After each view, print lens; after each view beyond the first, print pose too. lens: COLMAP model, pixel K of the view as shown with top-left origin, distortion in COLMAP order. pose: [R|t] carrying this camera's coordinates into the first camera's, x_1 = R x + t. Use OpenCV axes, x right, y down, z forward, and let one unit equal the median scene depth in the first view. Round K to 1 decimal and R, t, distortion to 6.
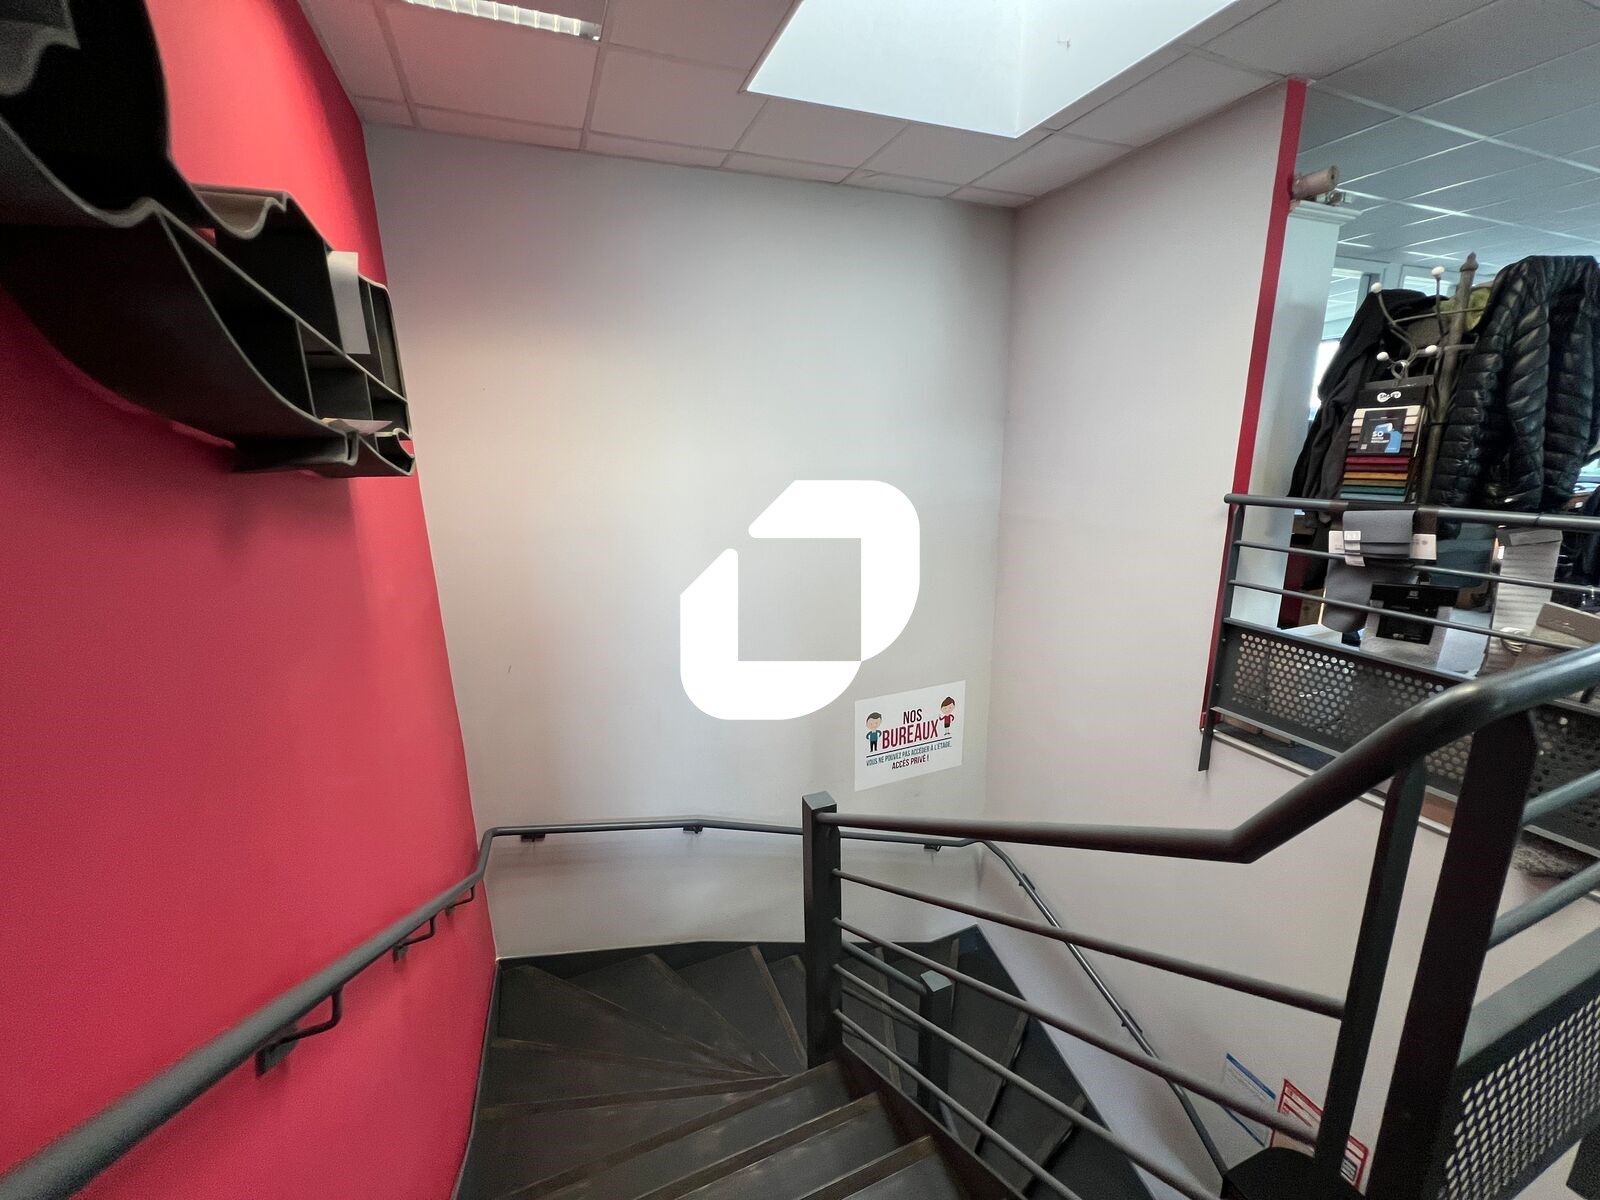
lens RADIAL K [[643.6, 0, 798.3], [0, 643.6, 599.3], [0, 0, 1]] dist [0.000679, 0.000029]
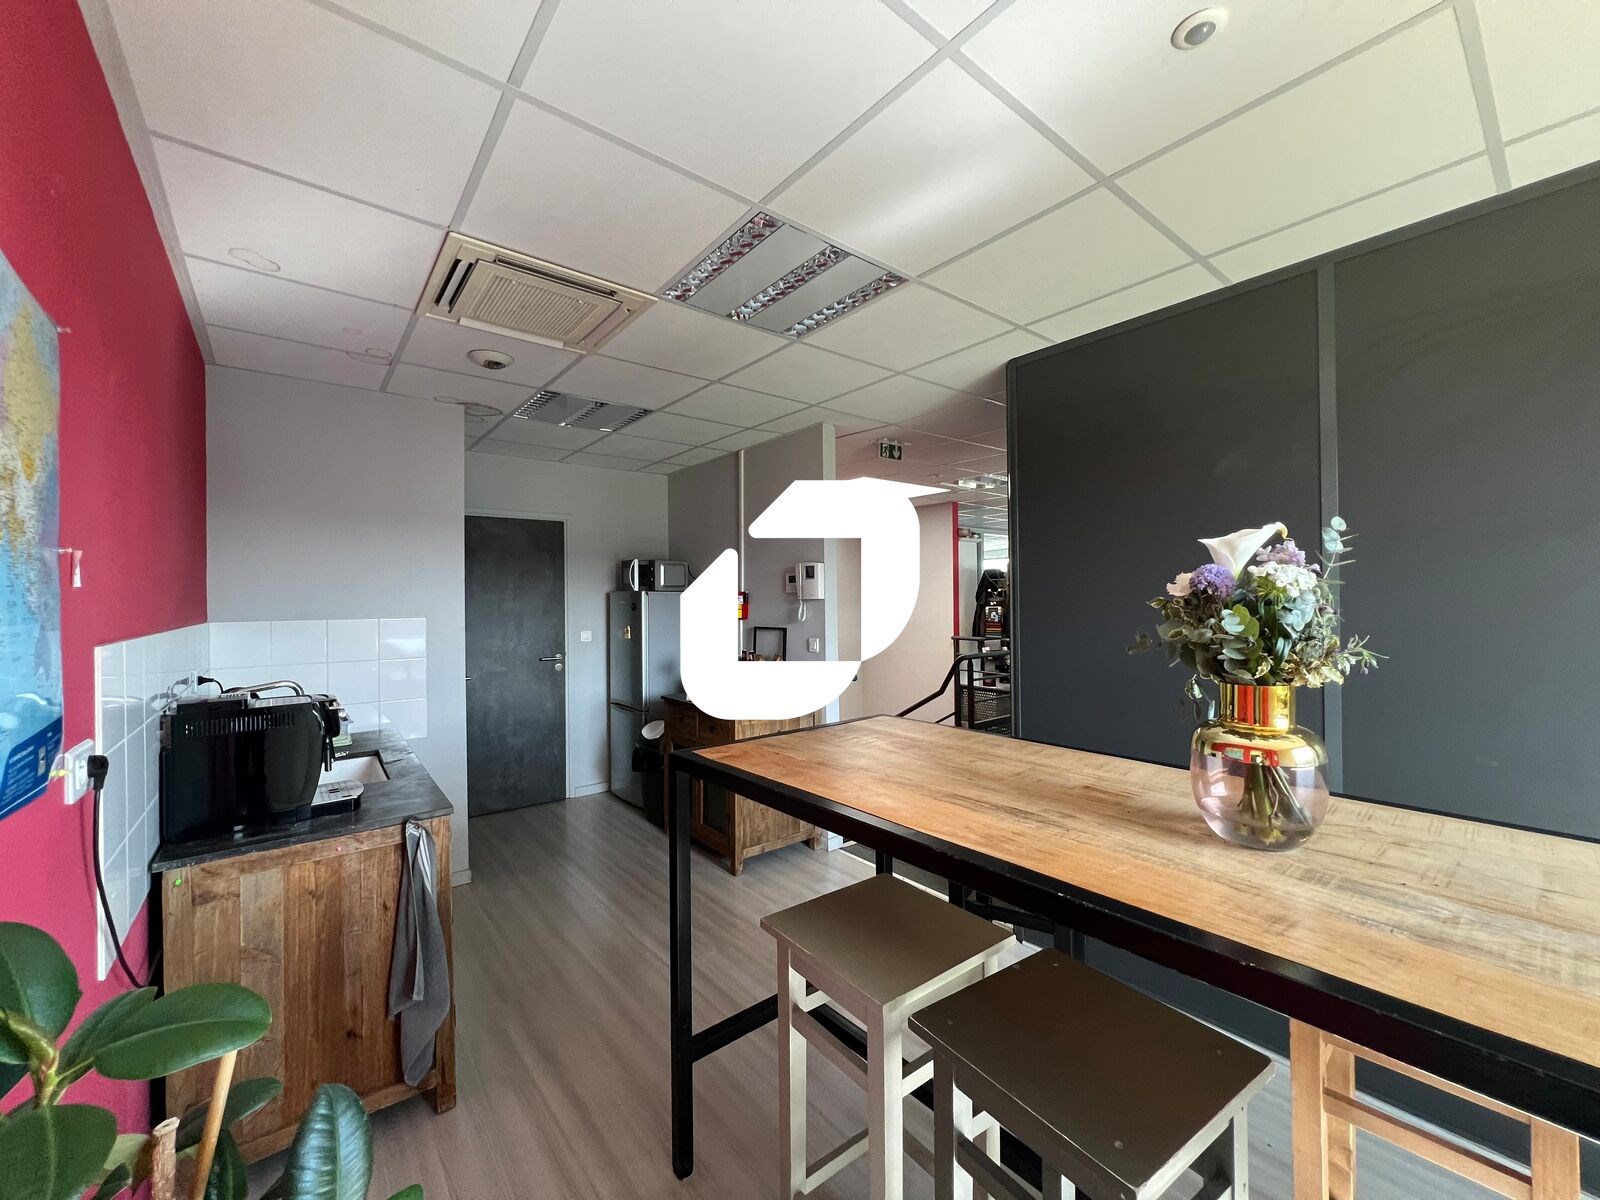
lens RADIAL K [[643.6, 0, 801.8], [0, 643.6, 600.3], [0, 0, 1]] dist [0.000679, 0.000029]
pose [[0.960624, 0.012359, 0.277577, -0.763222], [0.055125, 0.970675, -0.233992, 0.319964], [-0.272329, 0.240079, 0.931772, -1.530365]]
